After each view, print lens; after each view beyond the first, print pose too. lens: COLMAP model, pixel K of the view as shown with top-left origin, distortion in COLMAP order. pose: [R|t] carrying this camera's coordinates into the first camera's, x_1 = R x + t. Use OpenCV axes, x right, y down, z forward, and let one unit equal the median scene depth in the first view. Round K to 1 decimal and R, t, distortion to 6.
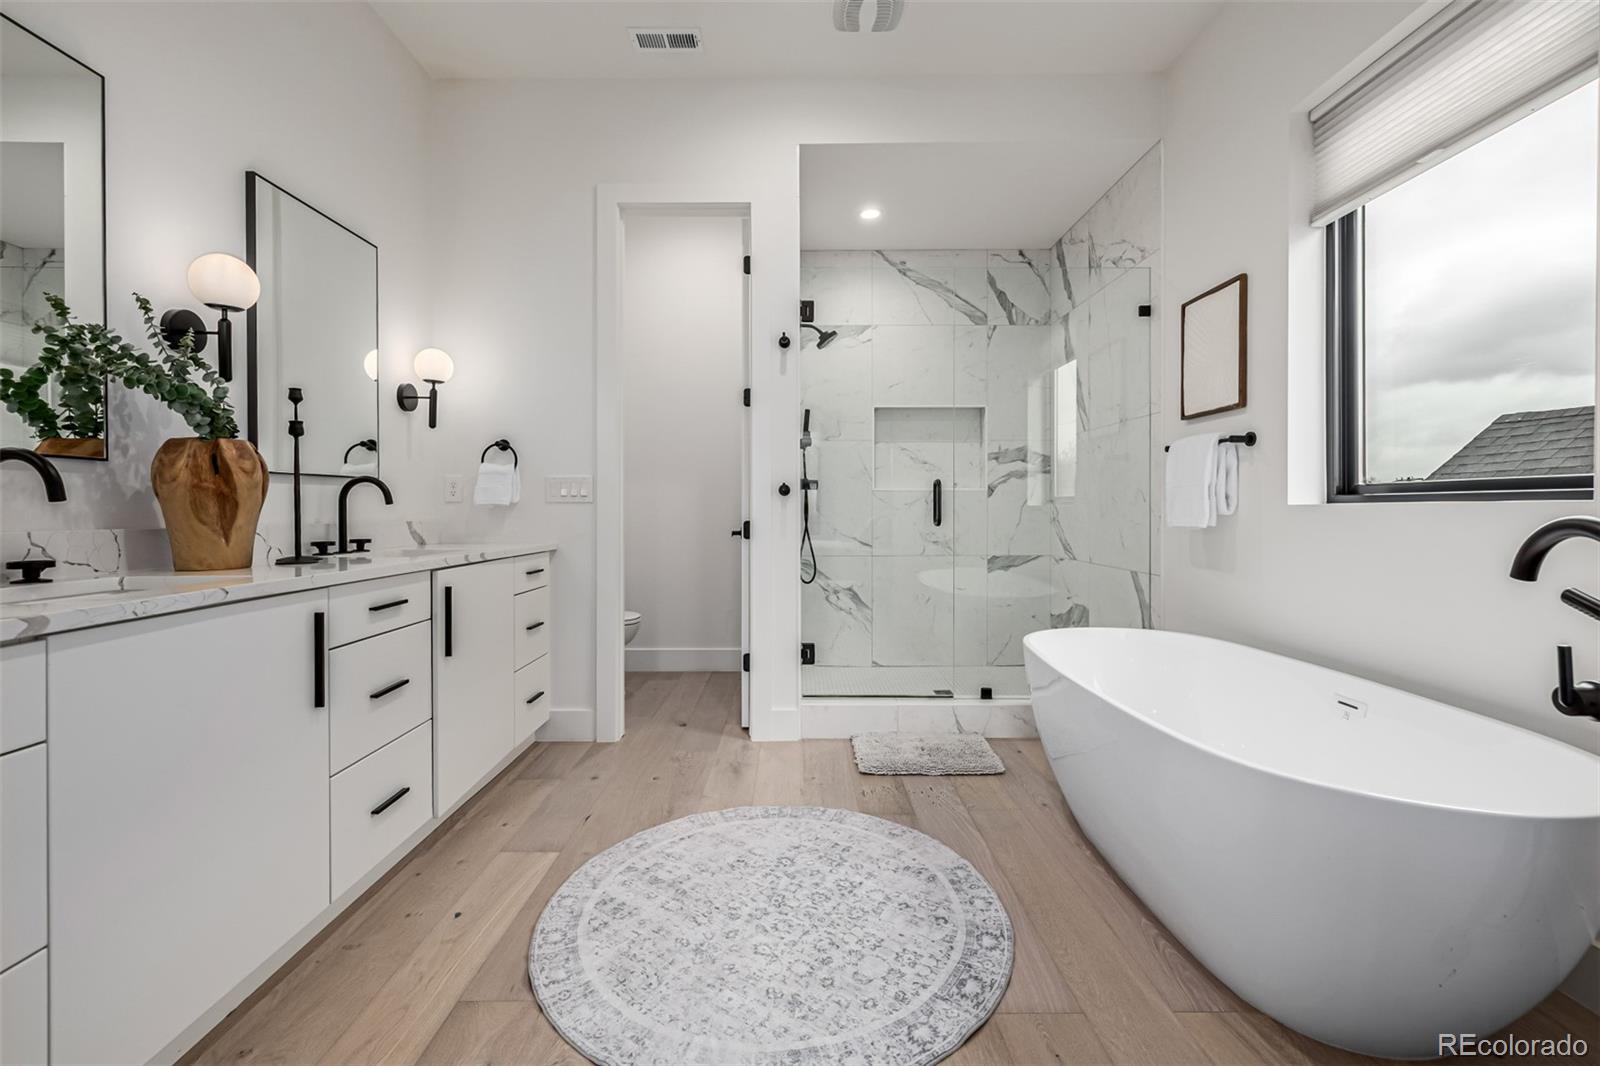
lens RADIAL K [[677.6, 0, 797.3], [0, 677.6, 509.7], [0, 0, 1]] dist [0.000457, 0.000239]
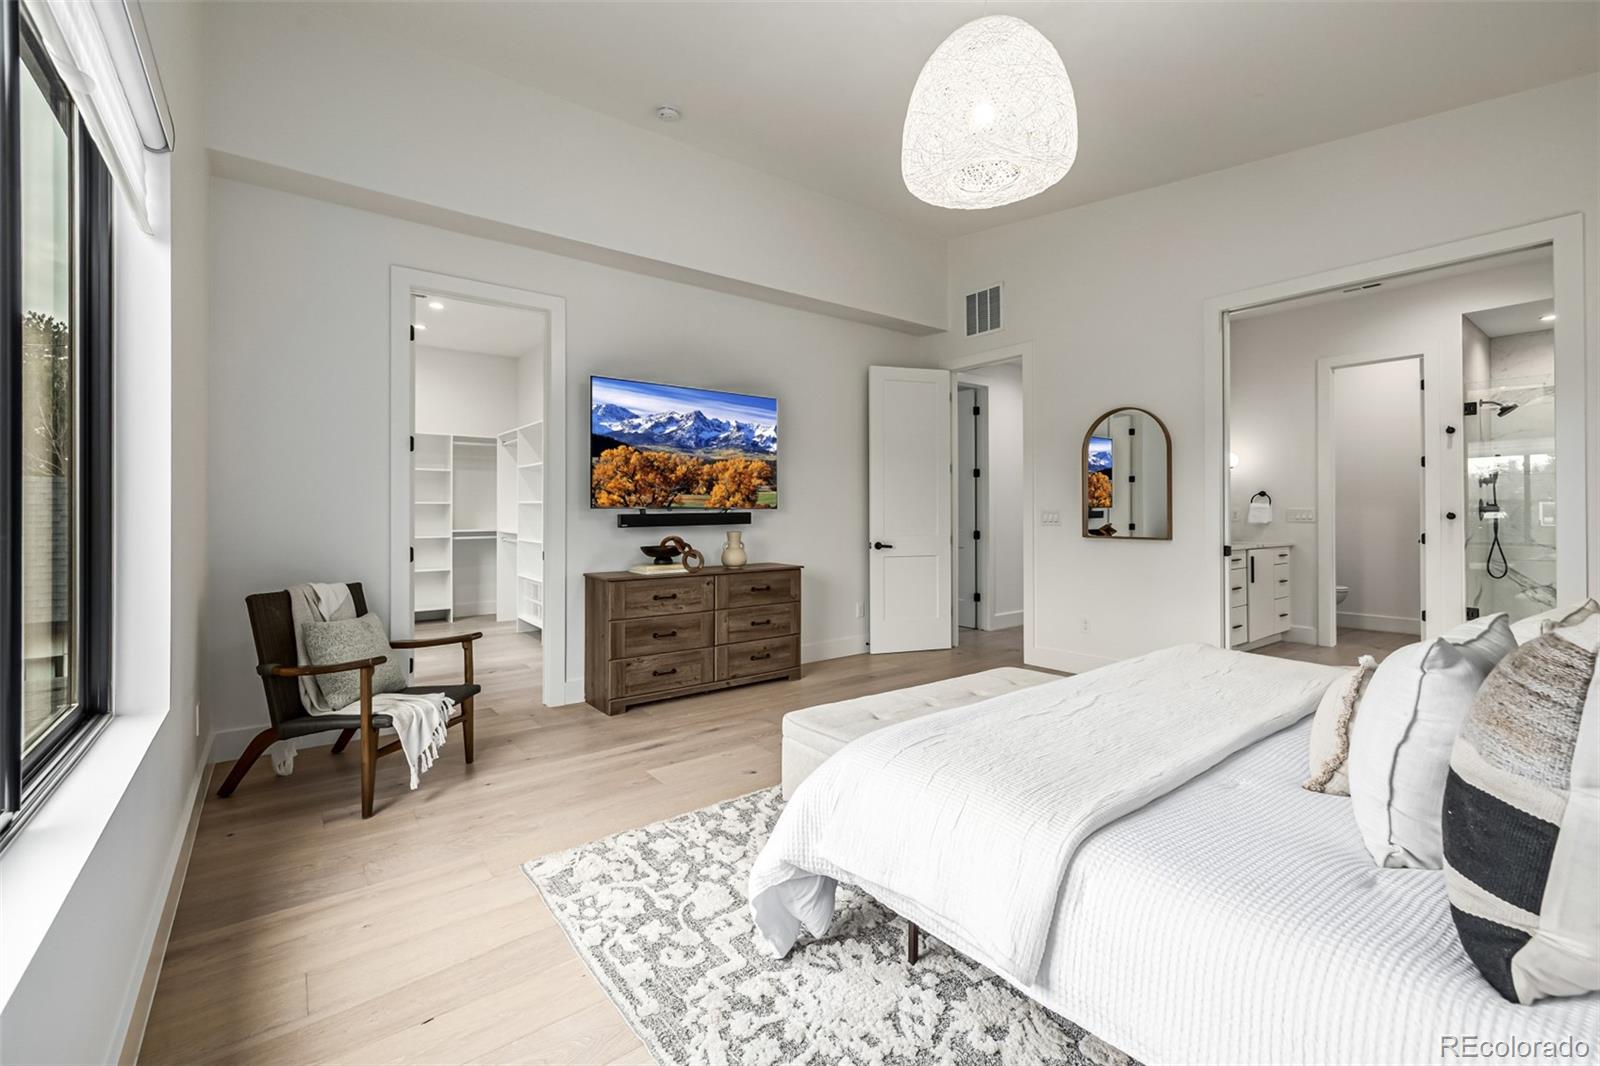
lens RADIAL K [[677.6, 0, 797.3], [0, 677.6, 509.7], [0, 0, 1]] dist [0.000457, 0.000239]
pose [[0.603377, -0.004001, -0.797446, 0.351017], [0.002180, 0.999992, -0.003368, -0.042567], [0.797453, 0.000294, 0.603380, -1.351715]]
